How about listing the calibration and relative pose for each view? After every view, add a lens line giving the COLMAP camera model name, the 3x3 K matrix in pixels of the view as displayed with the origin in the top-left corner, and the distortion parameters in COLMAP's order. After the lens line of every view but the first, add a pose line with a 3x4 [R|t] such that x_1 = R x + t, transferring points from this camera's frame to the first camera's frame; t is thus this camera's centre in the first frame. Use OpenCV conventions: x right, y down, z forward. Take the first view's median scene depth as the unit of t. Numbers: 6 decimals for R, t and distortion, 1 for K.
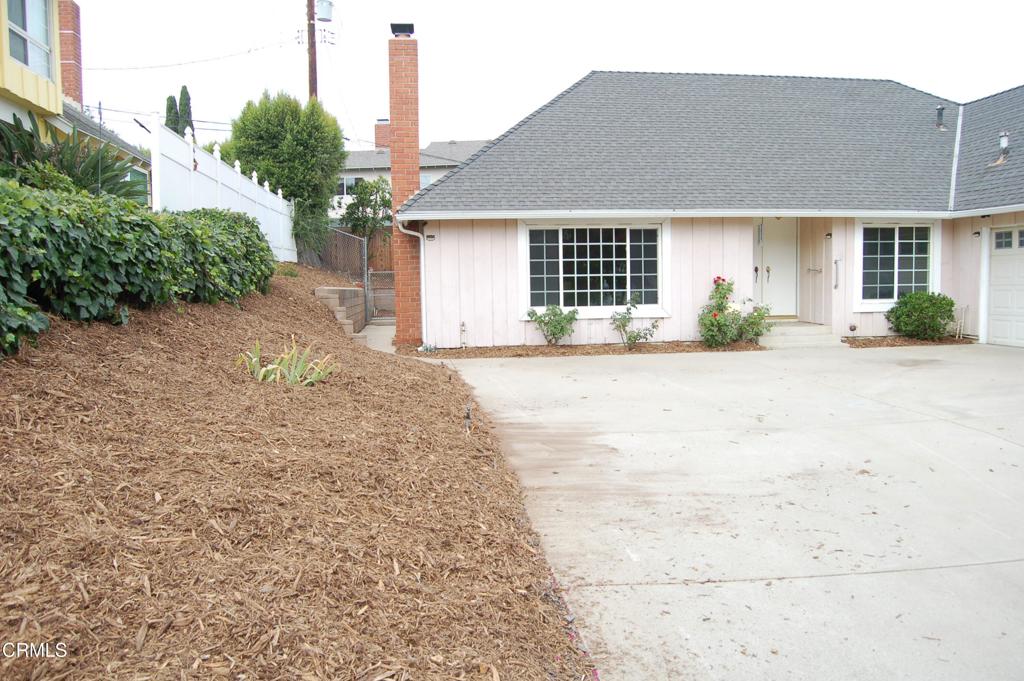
lens RADIAL K [[801.4, 0, 512.4], [0, 801.4, 344.8], [0, 0, 1]] dist [-0.093277, 0.039251]
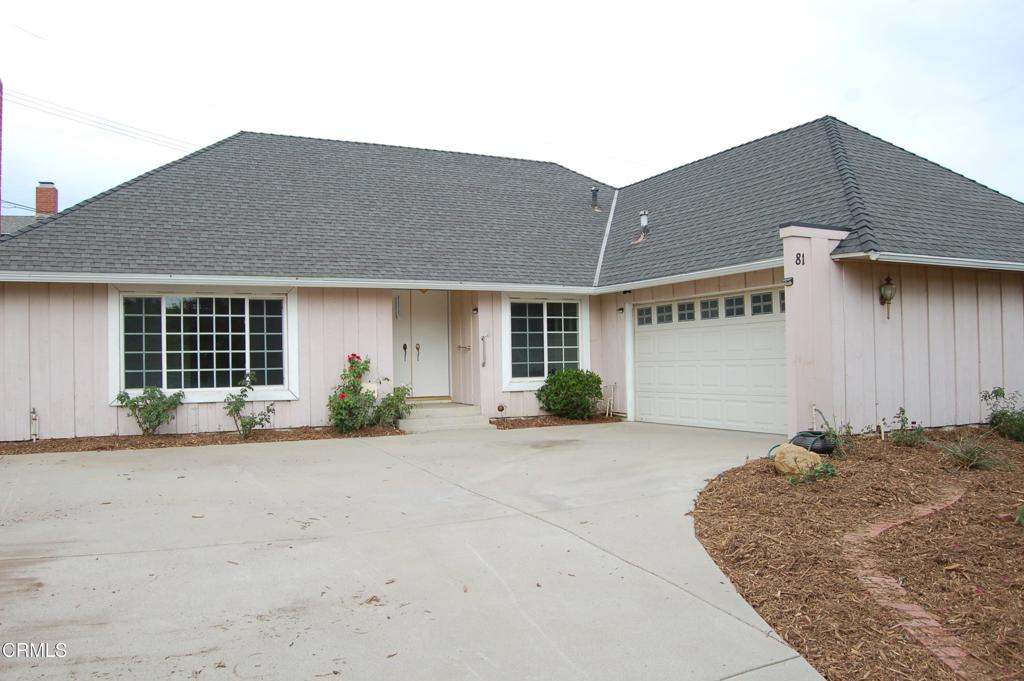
lens RADIAL K [[801.4, 0, 509.6], [0, 801.4, 341.6], [0, 0, 1]] dist [-0.093277, 0.039251]
pose [[0.945091, 0.008155, 0.326705, 0.131270], [0.027961, 0.994005, -0.105695, 0.001015], [-0.325609, 0.109026, 0.939198, 0.093985]]
